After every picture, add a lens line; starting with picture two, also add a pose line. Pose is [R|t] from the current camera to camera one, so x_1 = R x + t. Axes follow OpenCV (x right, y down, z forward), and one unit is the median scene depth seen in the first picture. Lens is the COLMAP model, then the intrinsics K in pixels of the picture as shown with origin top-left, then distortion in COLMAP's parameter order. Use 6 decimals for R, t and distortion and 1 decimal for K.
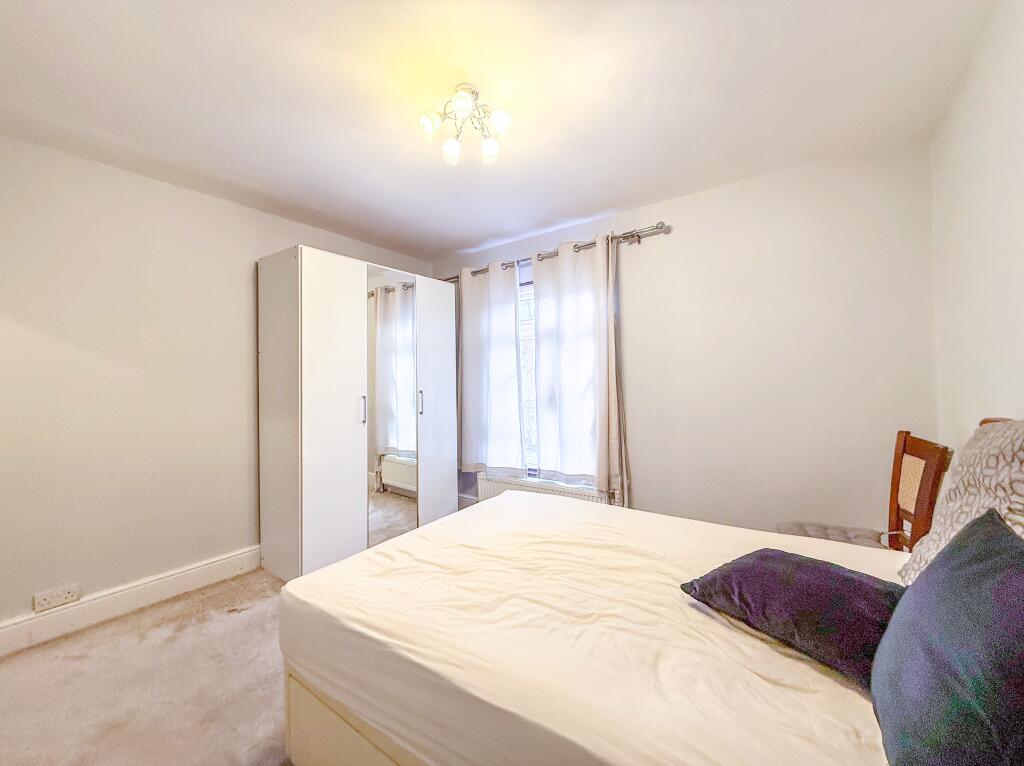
lens RADIAL K [[414.7, 0, 515.4], [0, 414.7, 377.4], [0, 0, 1]] dist [0.001928, 0.000506]
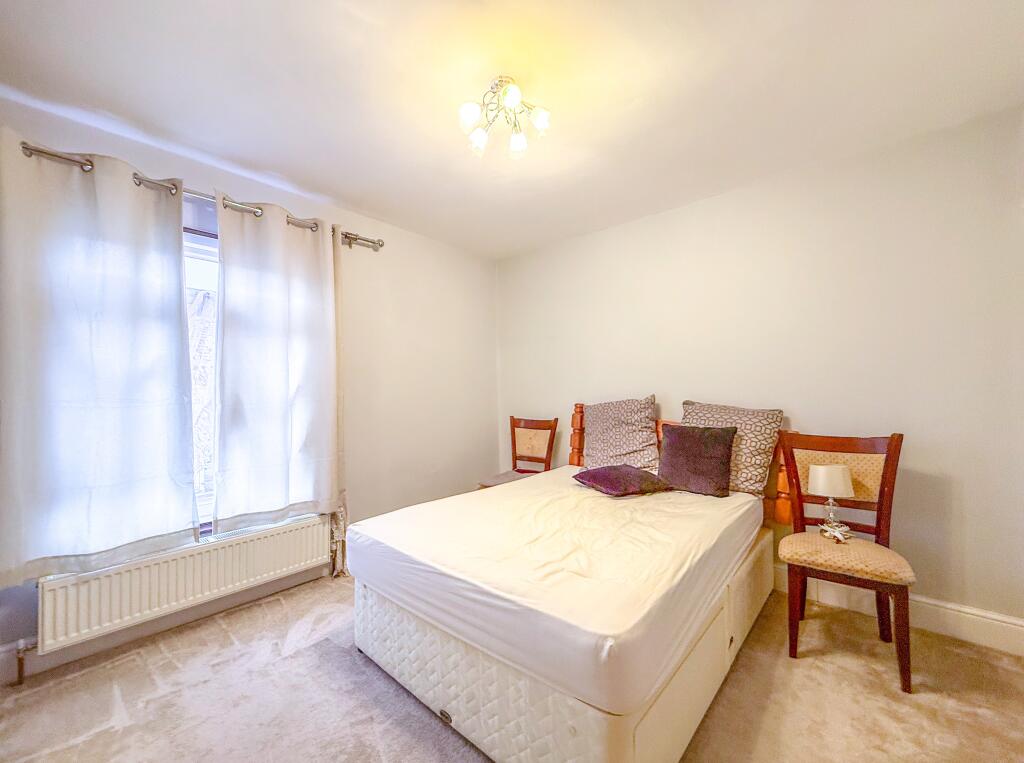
lens RADIAL K [[414.7, 0, 515.8], [0, 414.7, 387.2], [0, 0, 1]] dist [0.001928, 0.000506]
pose [[0.091566, 0.025714, 0.995467, -0.615251], [0.000647, 0.999665, -0.025882, 0.030120], [-0.995799, 0.003014, 0.091519, 0.509846]]
